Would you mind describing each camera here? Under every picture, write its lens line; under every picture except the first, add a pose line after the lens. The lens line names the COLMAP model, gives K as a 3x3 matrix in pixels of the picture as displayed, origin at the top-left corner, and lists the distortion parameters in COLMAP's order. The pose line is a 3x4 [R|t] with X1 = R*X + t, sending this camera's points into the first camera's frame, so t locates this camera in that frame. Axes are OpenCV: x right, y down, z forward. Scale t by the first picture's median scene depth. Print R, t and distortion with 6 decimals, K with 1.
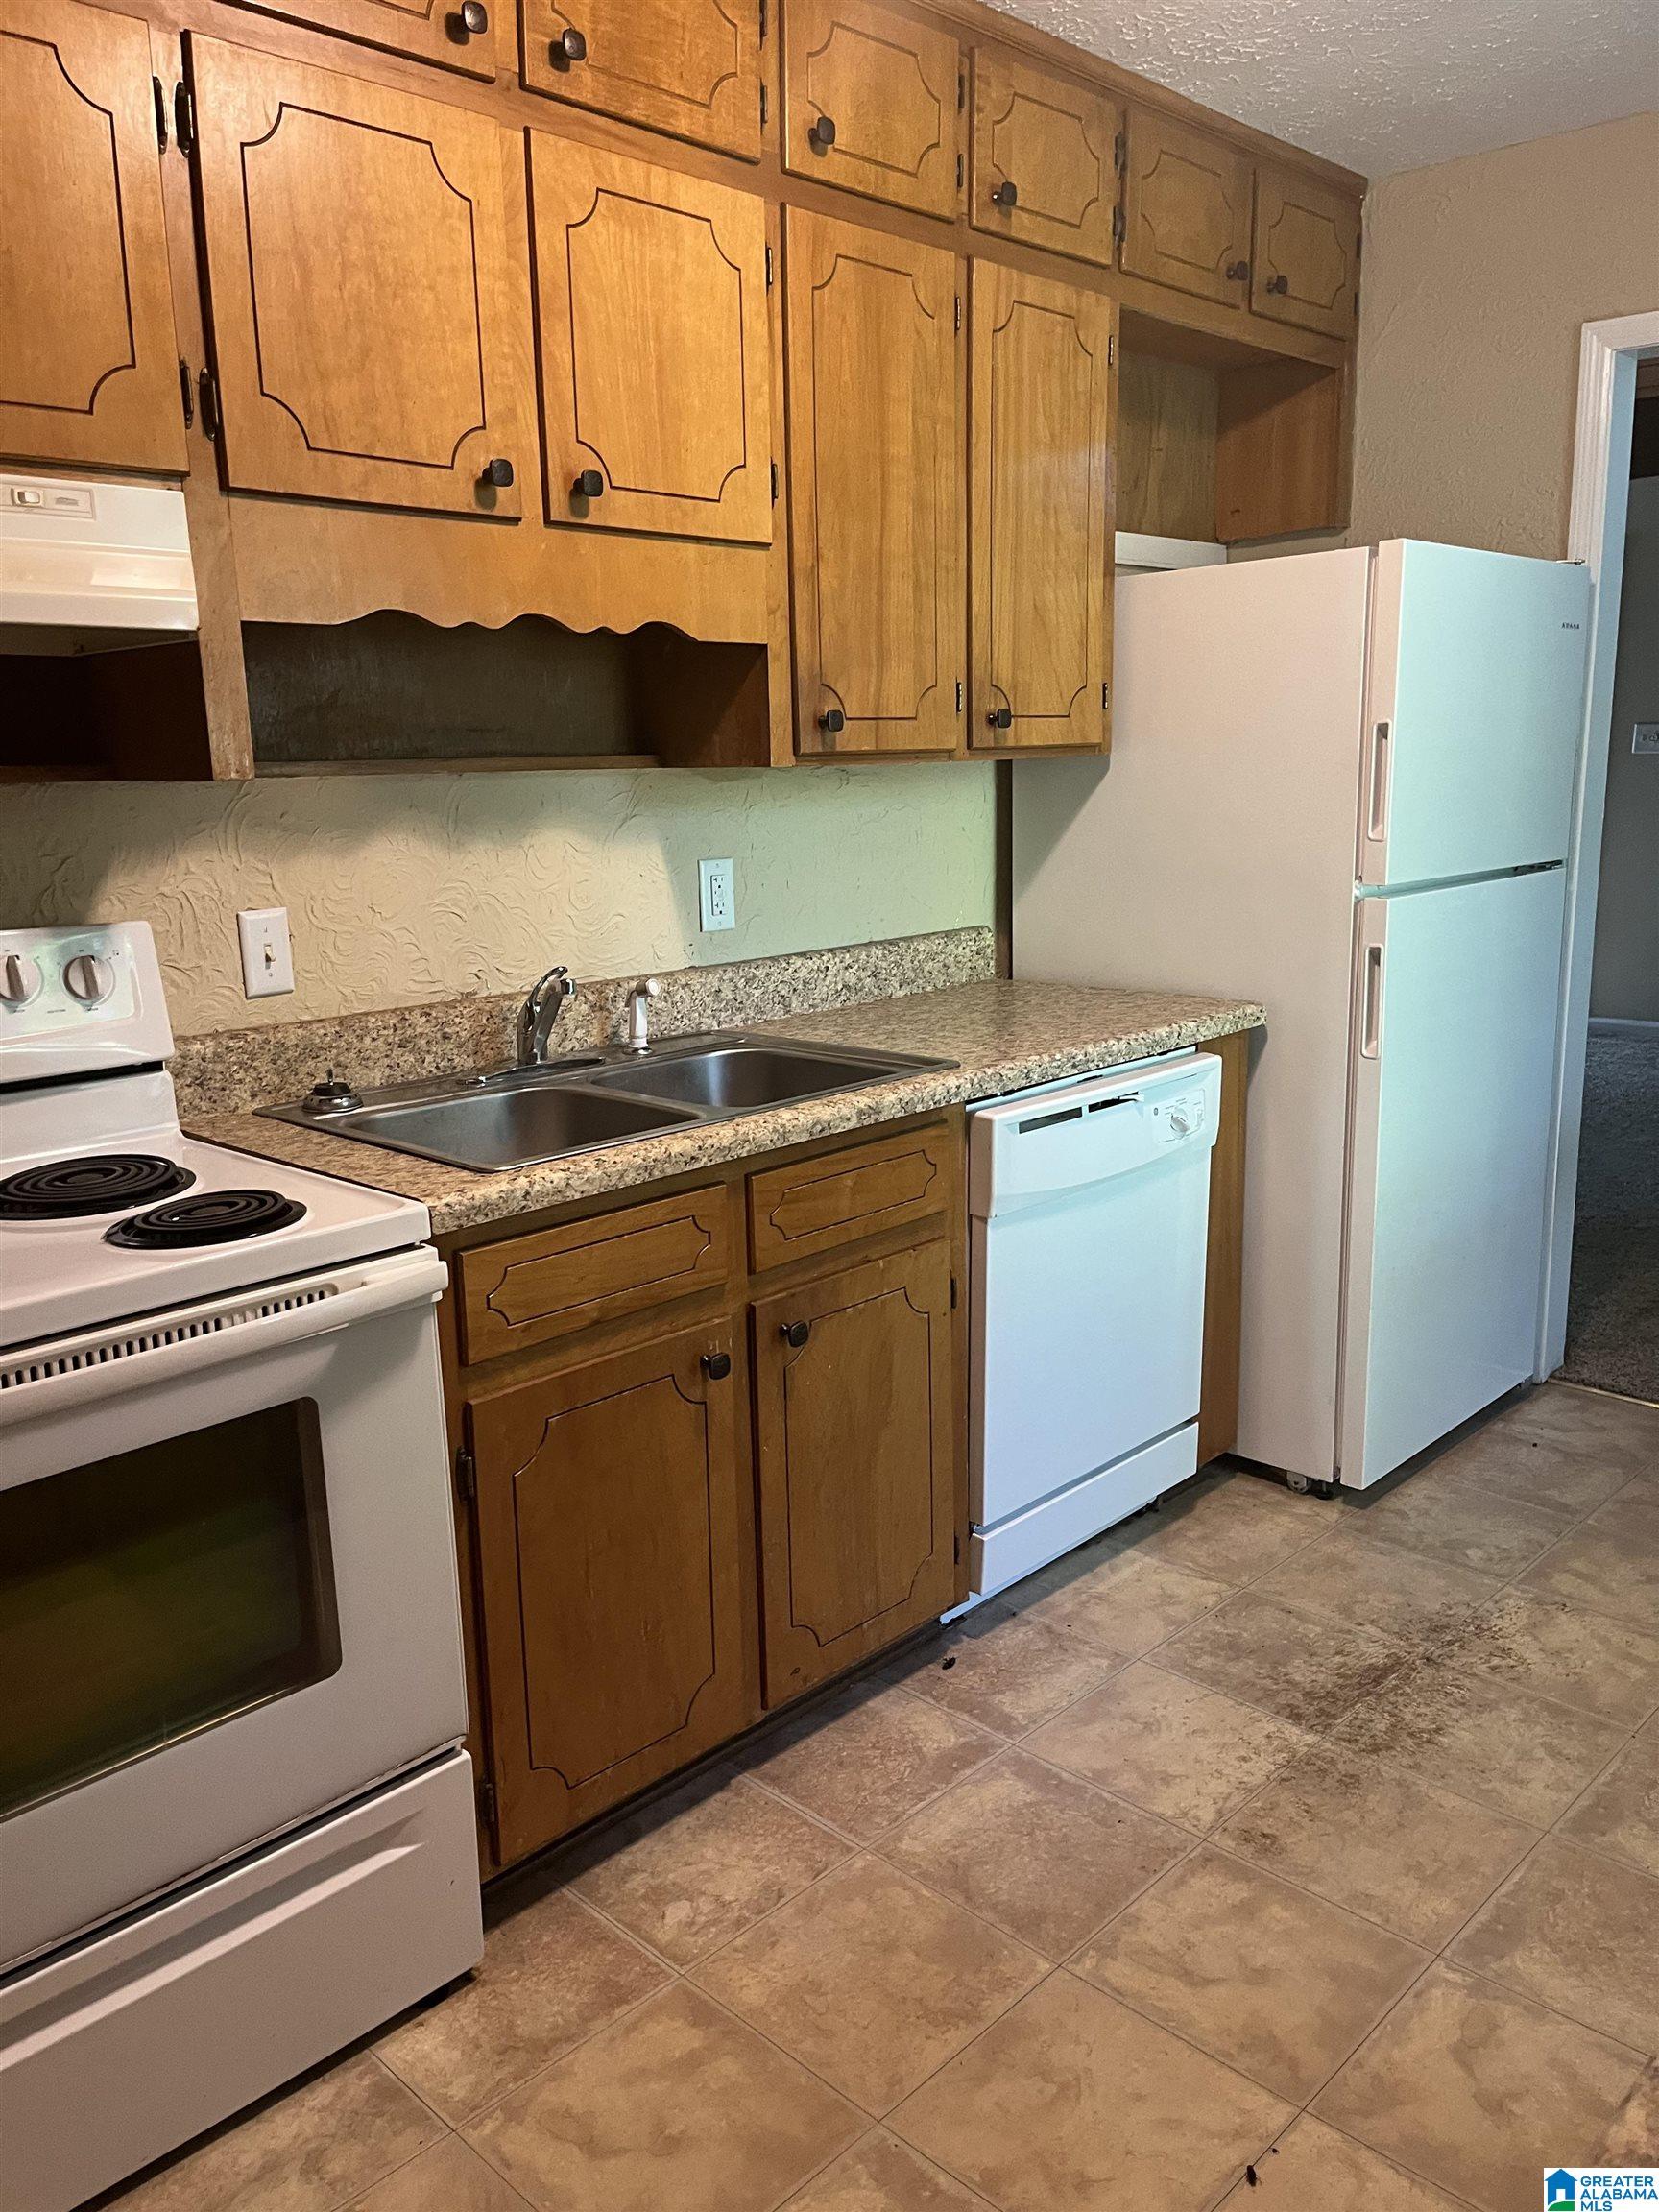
lens RADIAL K [[1648.9, 0, 827.7], [0, 1648.9, 1105.4], [0, 0, 1]] dist [0.059602, -0.084894]
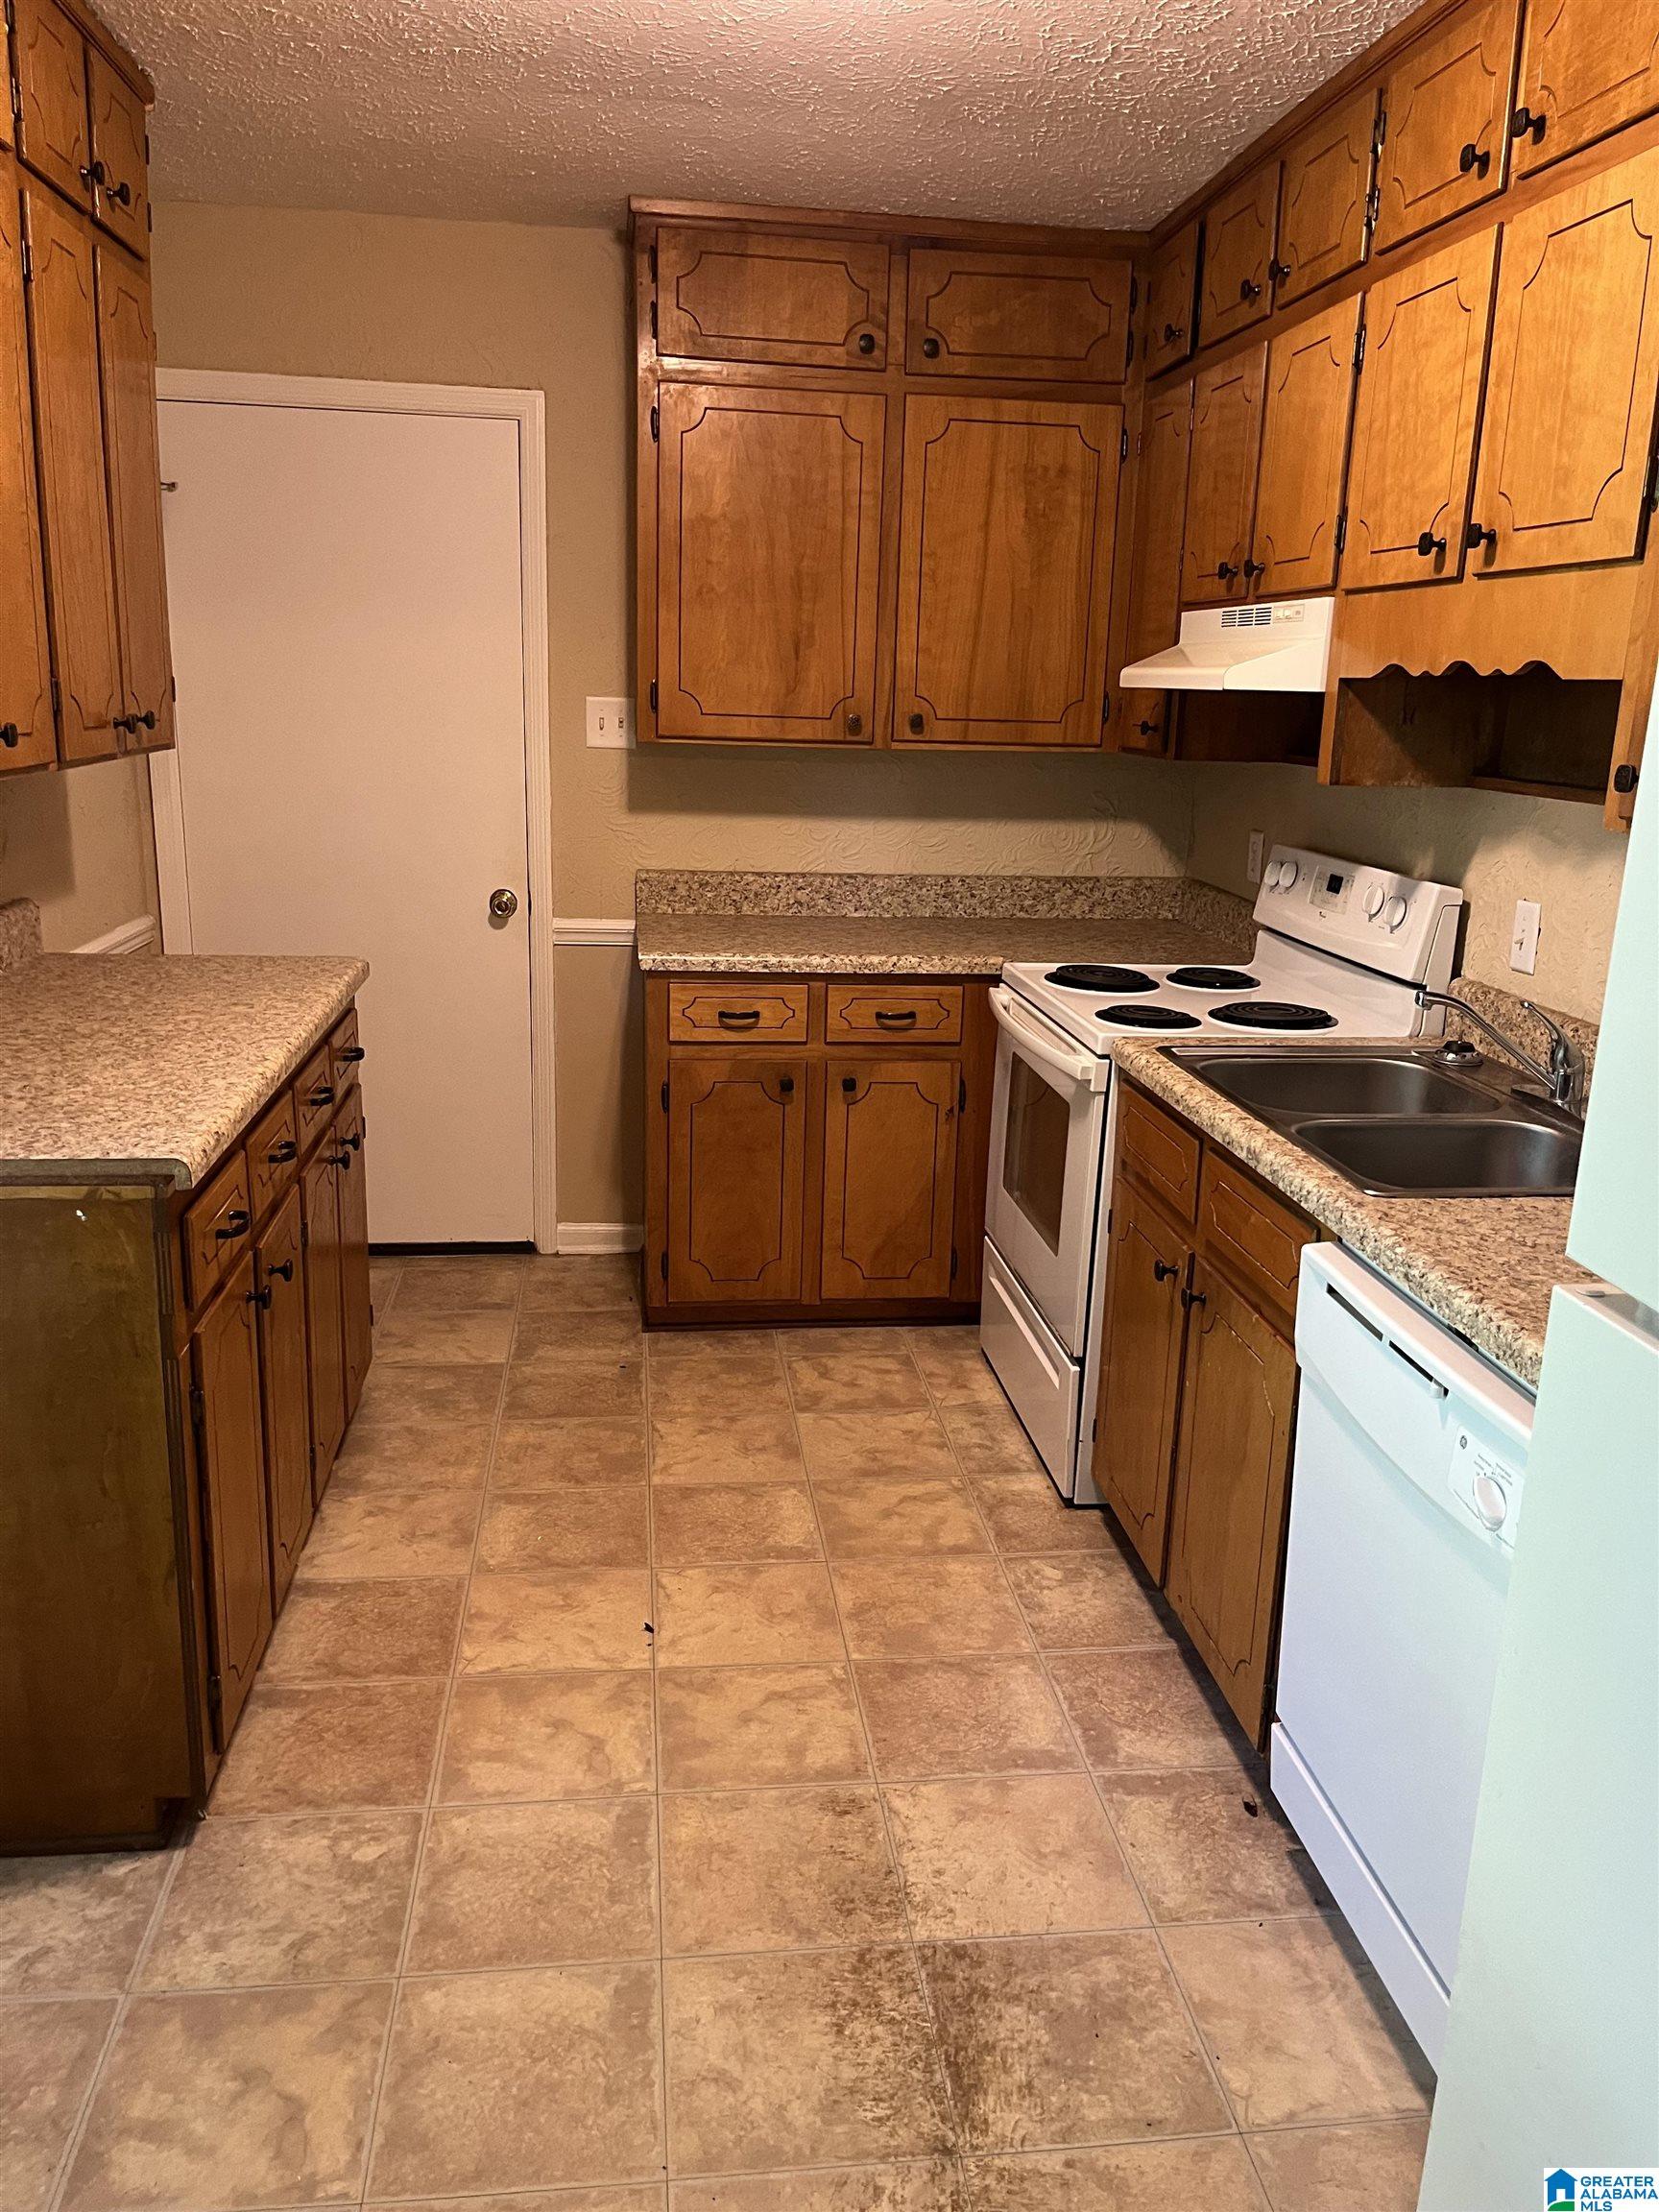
lens RADIAL K [[1648.9, 0, 828.9], [0, 1648.9, 1103.2], [0, 0, 1]] dist [0.059602, -0.084894]
pose [[-0.620596, 0.204971, -0.756867, 1.033933], [-0.170653, 0.906789, 0.385500, -0.407679], [0.765335, 0.368402, -0.527771, 1.453244]]
